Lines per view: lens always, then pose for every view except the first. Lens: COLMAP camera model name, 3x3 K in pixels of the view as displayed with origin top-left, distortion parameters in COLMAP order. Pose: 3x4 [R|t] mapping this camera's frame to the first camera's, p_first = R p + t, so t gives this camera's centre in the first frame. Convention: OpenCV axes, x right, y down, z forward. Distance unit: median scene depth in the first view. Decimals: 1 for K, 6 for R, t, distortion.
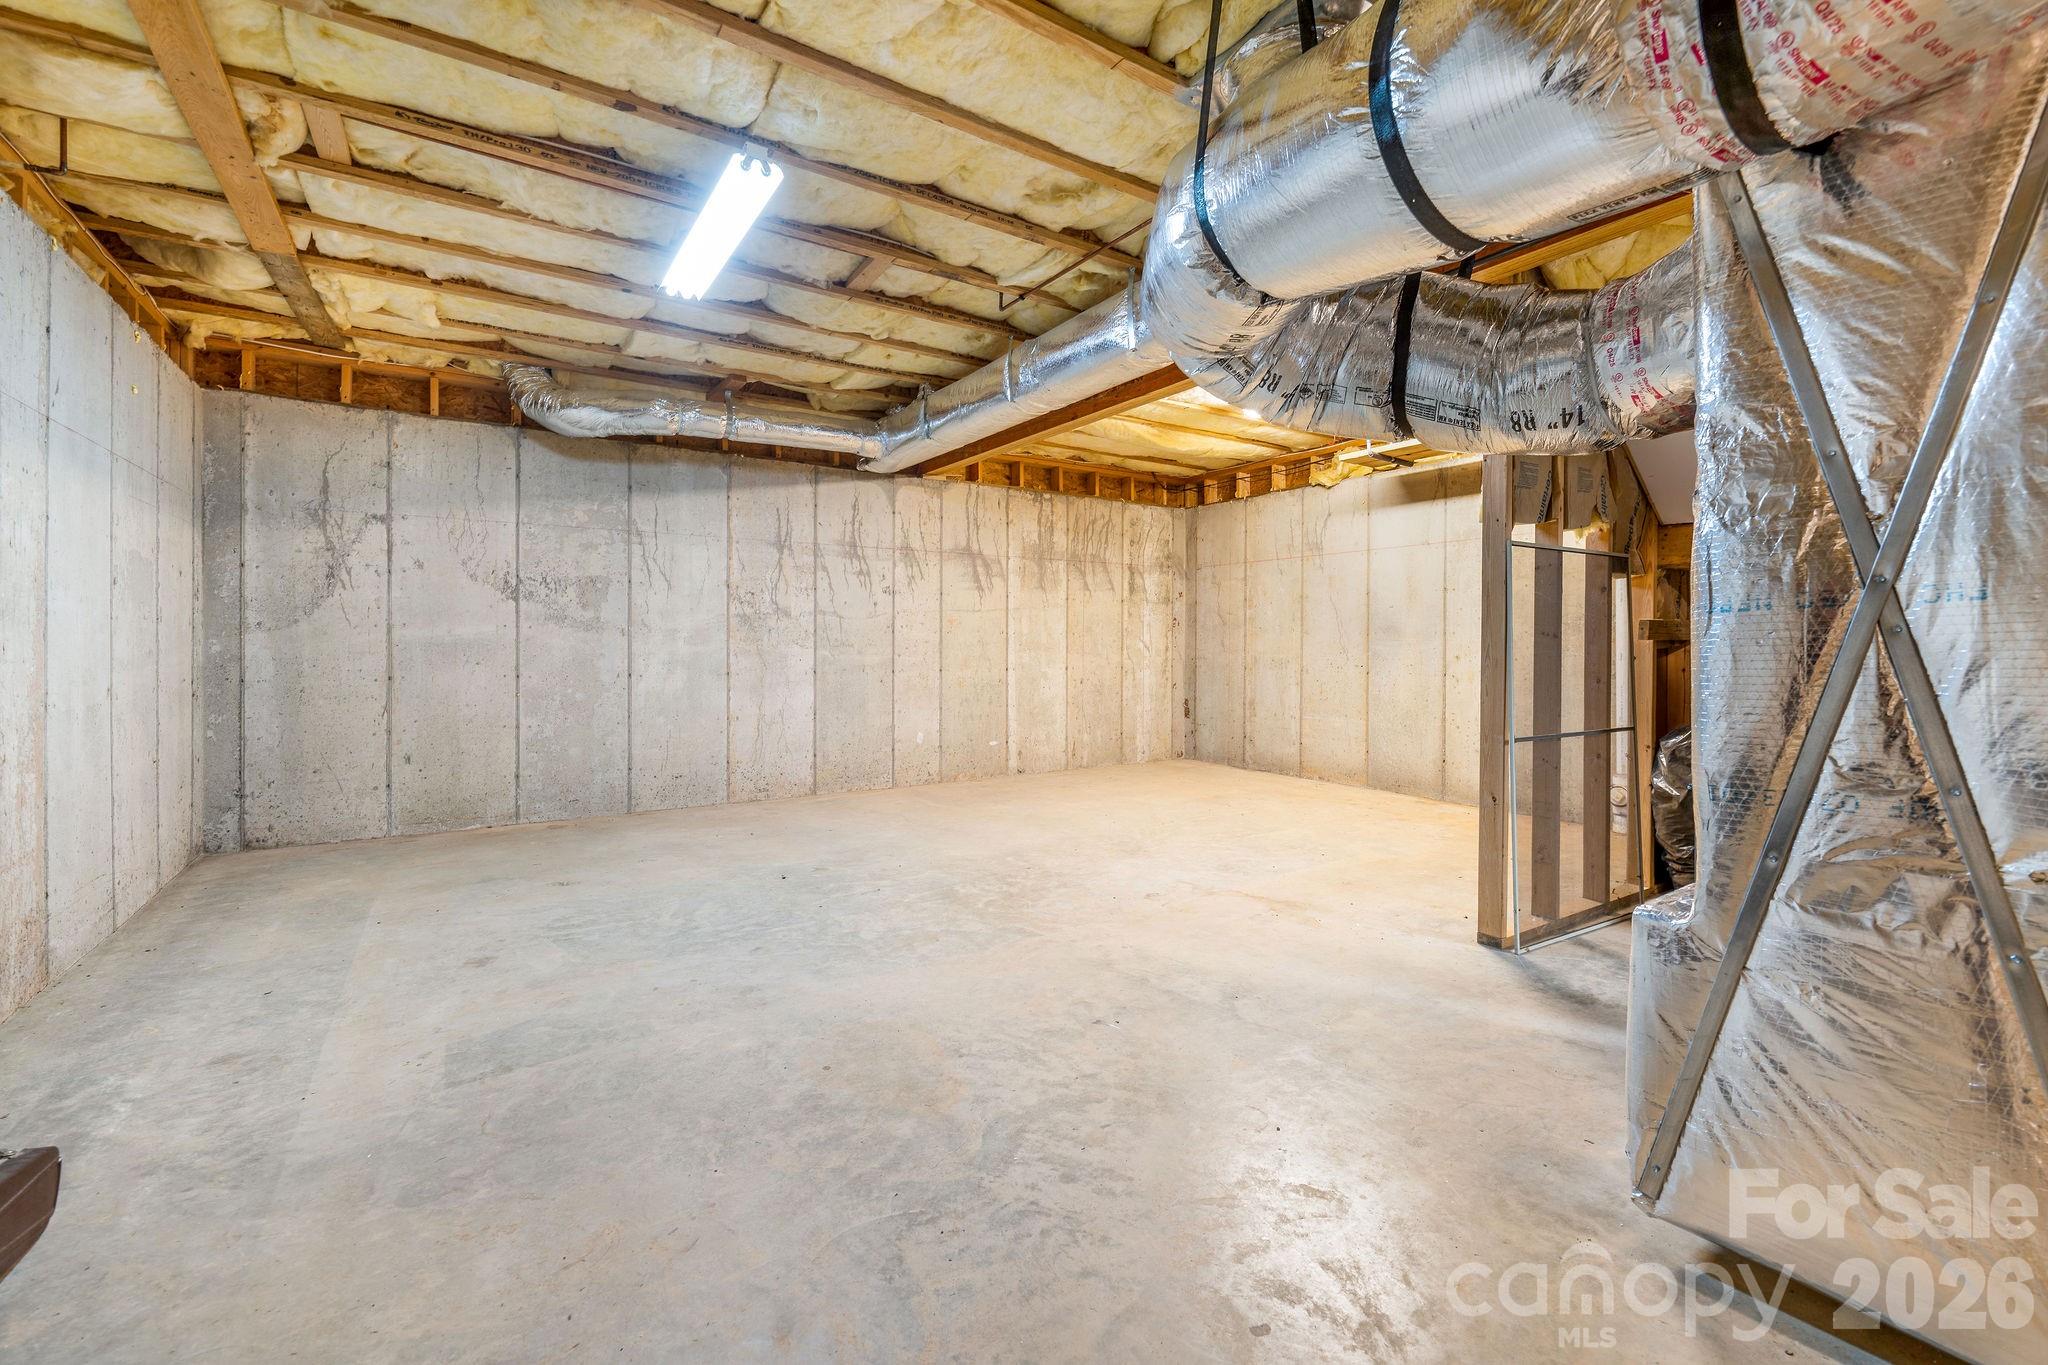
lens RADIAL K [[843.0, 0, 1036.3], [0, 843.0, 663.2], [0, 0, 1]] dist [-0.000158, -0.000017]
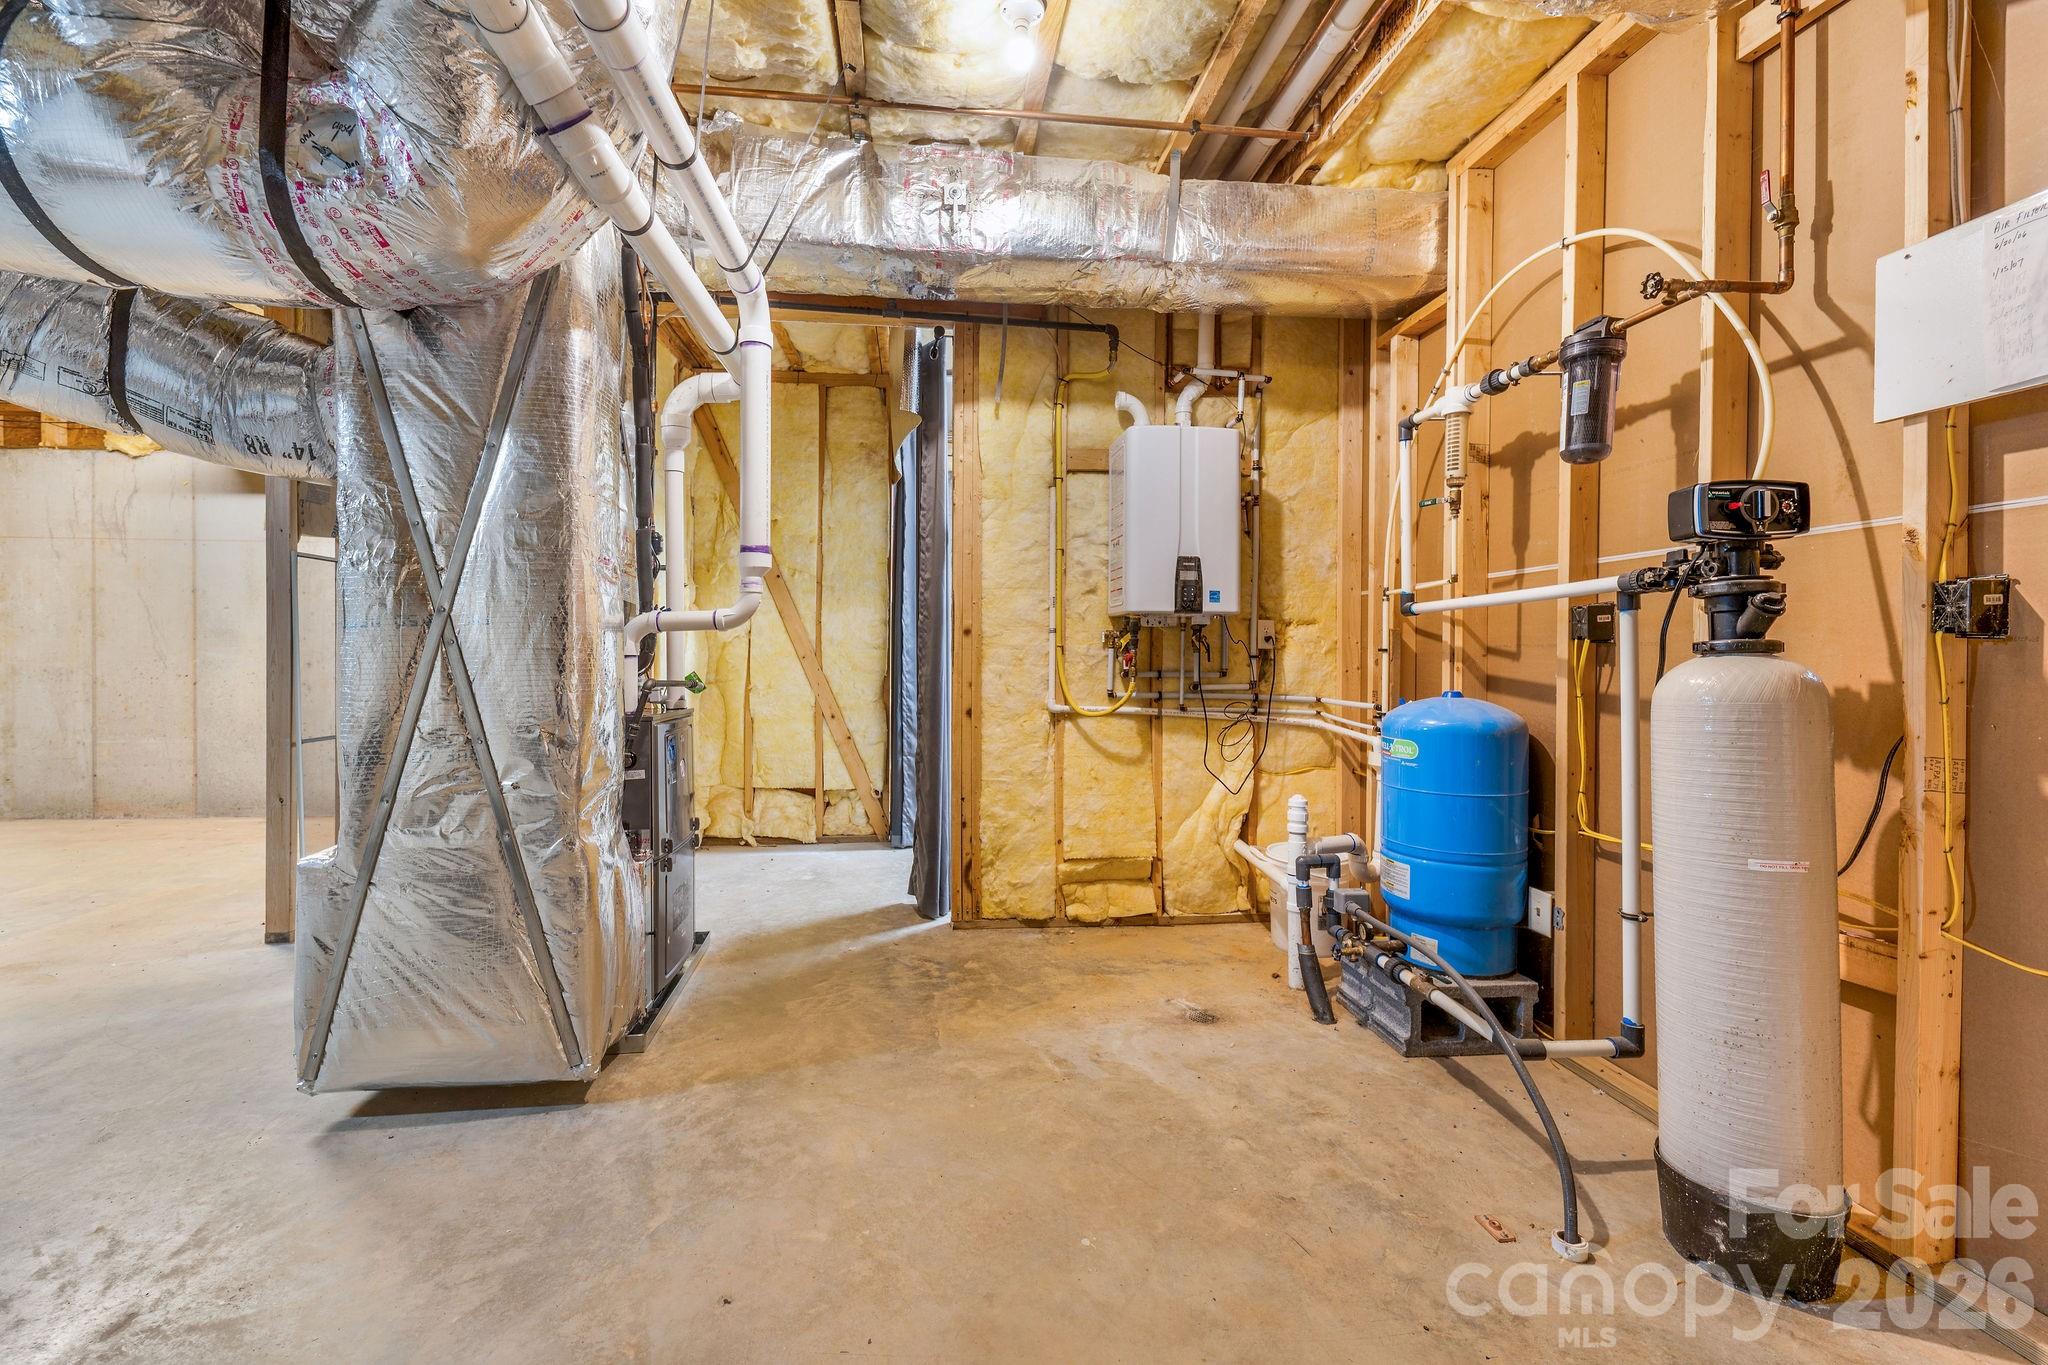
lens RADIAL K [[857.8, 0, 1017.9], [0, 857.8, 671.0], [0, 0, 1]] dist [0.019715, -0.011967]
pose [[0.483413, -0.017255, 0.875222, 0.098001], [0.016148, 0.999811, 0.010792, 0.010557], [-0.875243, 0.008916, 0.483601, -0.551033]]
